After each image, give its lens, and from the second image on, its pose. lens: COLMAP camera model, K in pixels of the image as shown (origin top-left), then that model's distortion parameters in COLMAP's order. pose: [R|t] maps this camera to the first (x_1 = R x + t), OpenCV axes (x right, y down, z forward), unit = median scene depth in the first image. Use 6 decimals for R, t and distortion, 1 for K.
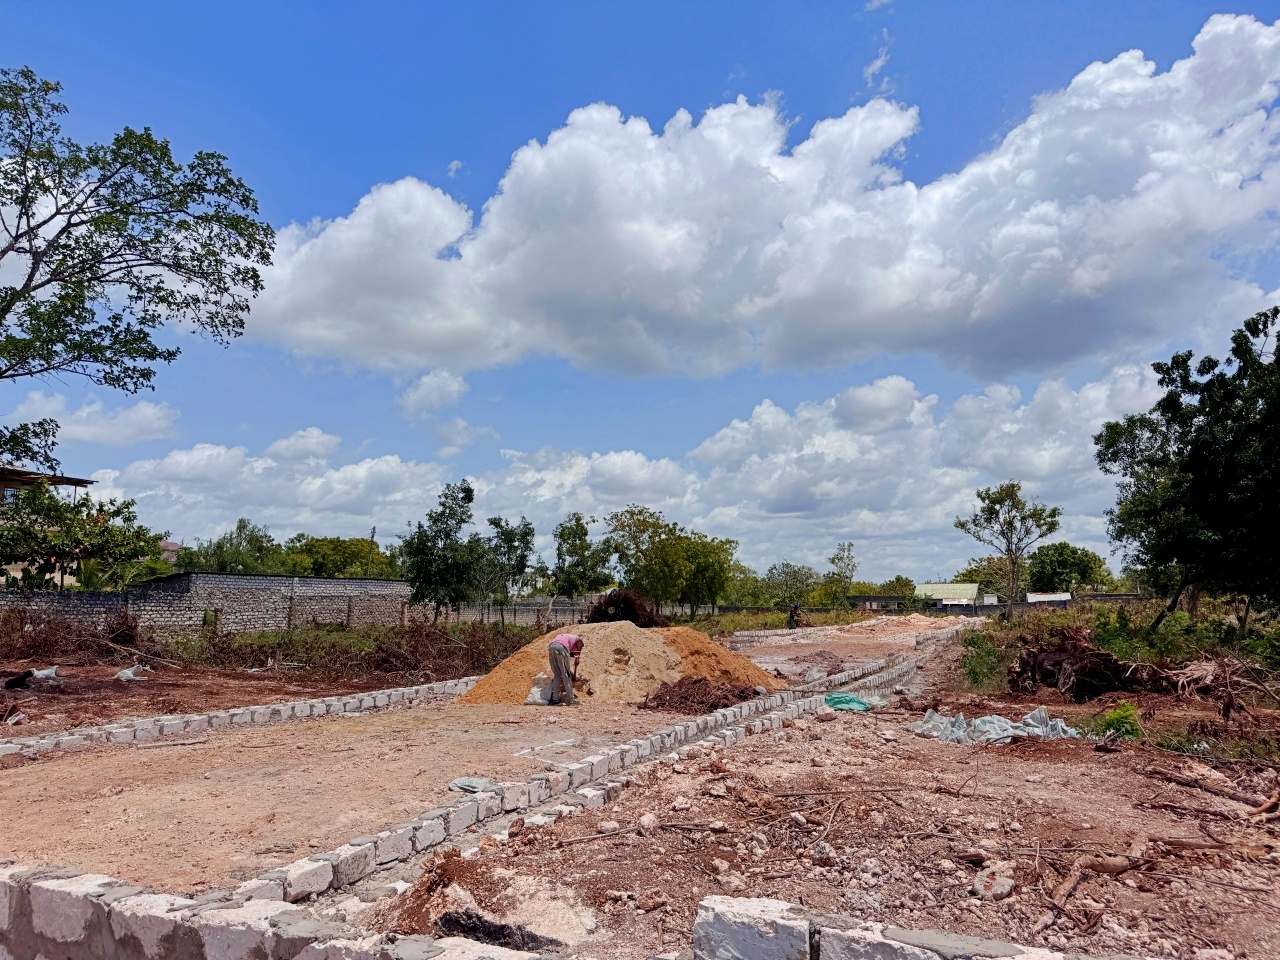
lens RADIAL K [[881.2, 0, 629.4], [0, 881.2, 488.7], [0, 0, 1]] dist [0.019777, -0.014812]
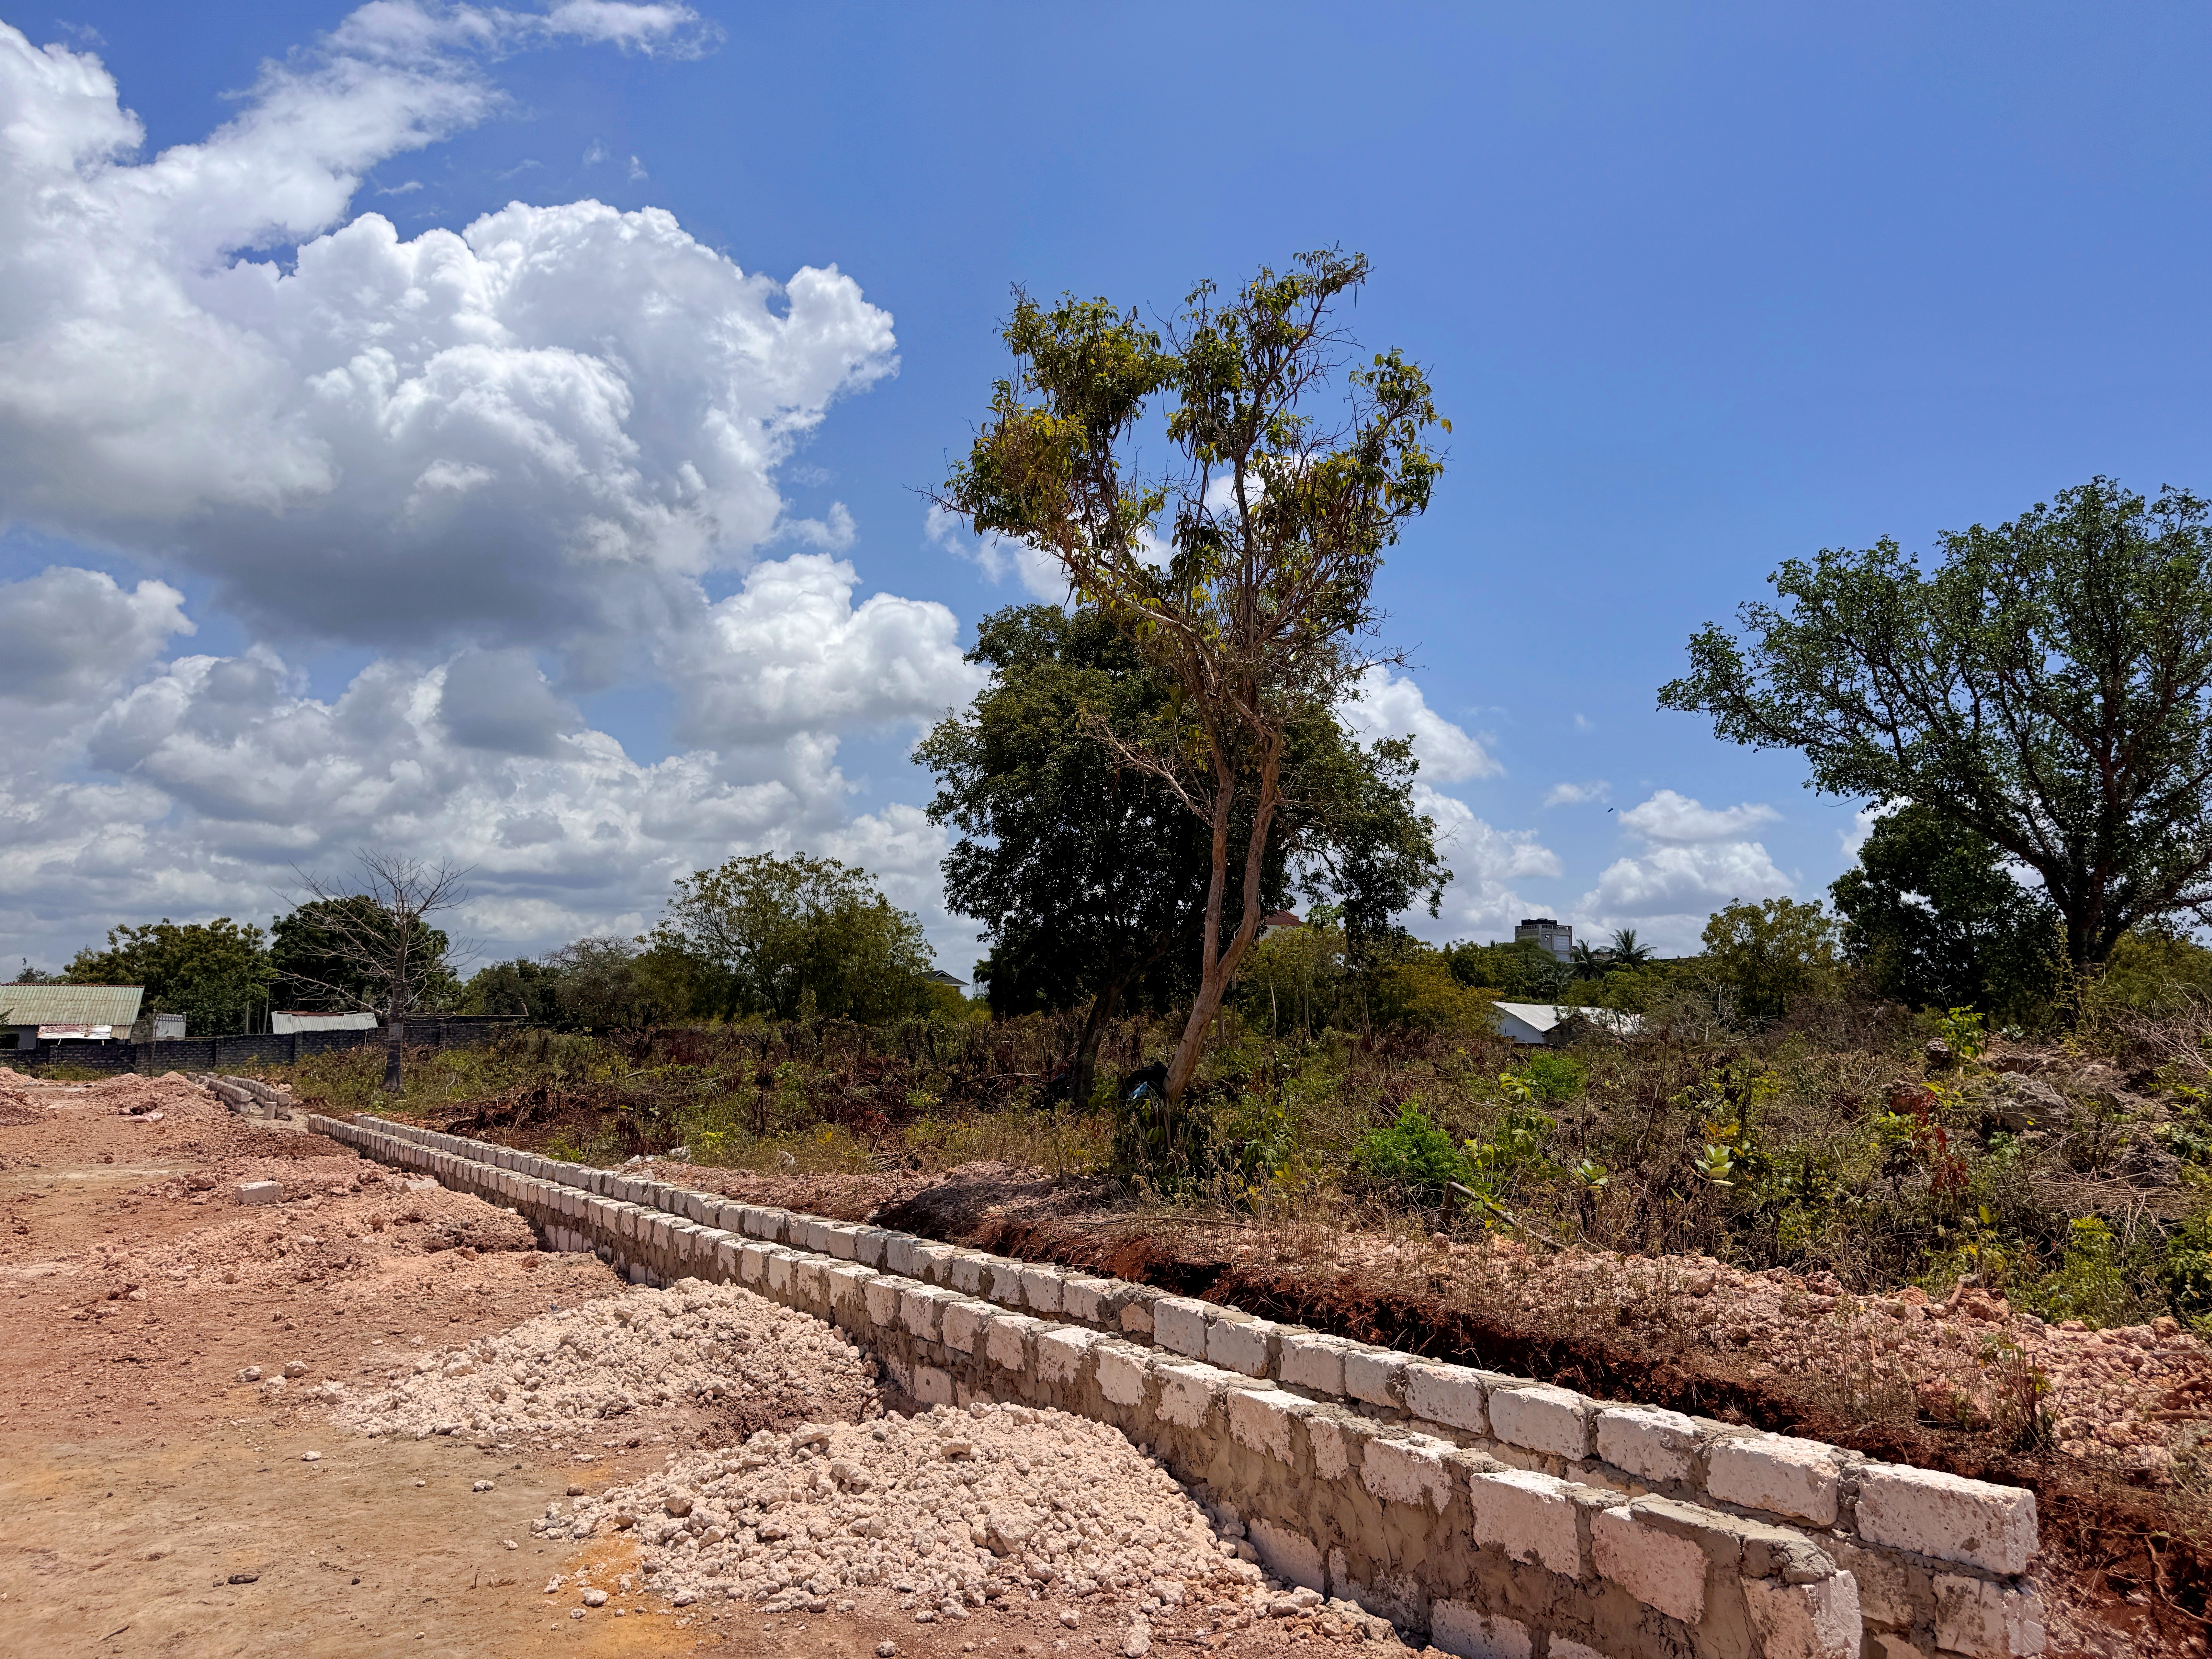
lens RADIAL K [[1522.8, 0, 1103.2], [0, 1522.8, 827.0], [0, 0, 1]] dist [0.019777, -0.014812]
pose [[0.570211, 0.109956, 0.814106, 0.812425], [-0.104301, 0.992672, -0.061020, 0.362702], [-0.814850, -0.050118, 0.577501, 2.802375]]
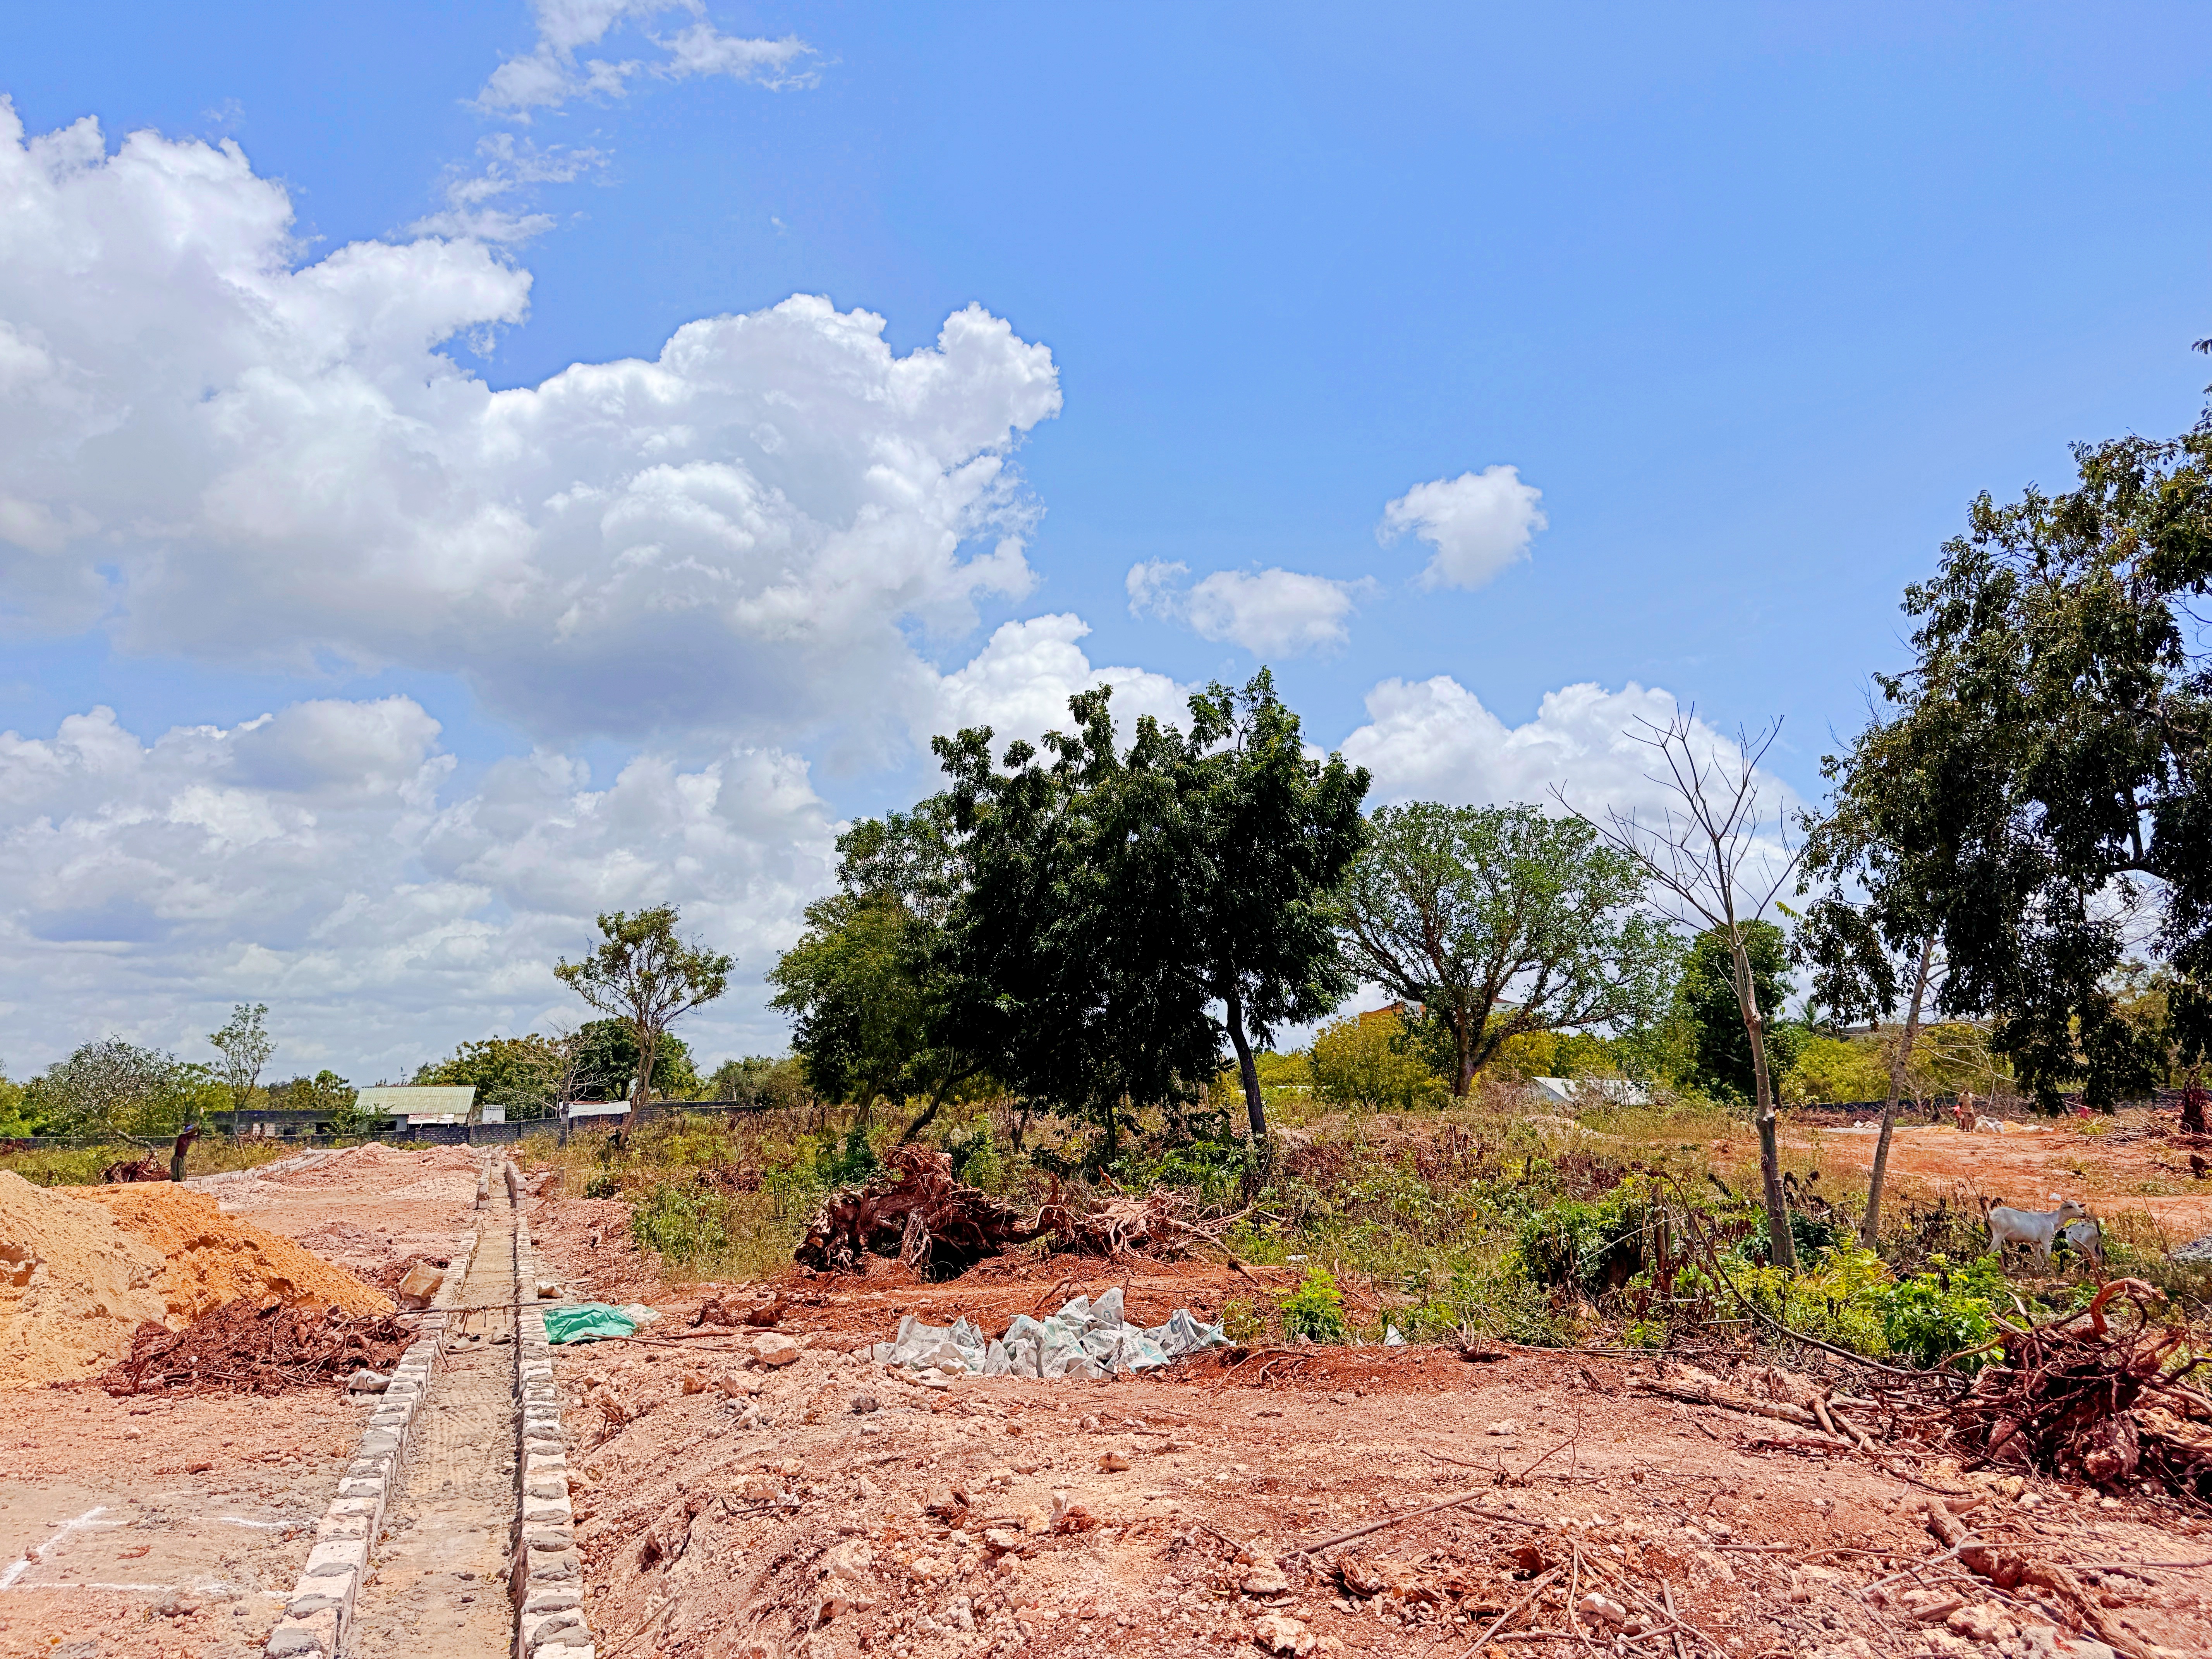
lens RADIAL K [[1522.8, 0, 1094.1], [0, 1522.8, 817.4], [0, 0, 1]] dist [0.019777, -0.014812]
pose [[0.724912, 0.118303, 0.678606, -0.051557], [-0.072314, 0.992768, -0.095823, 0.009801], [-0.685035, 0.020391, 0.728225, 0.068572]]
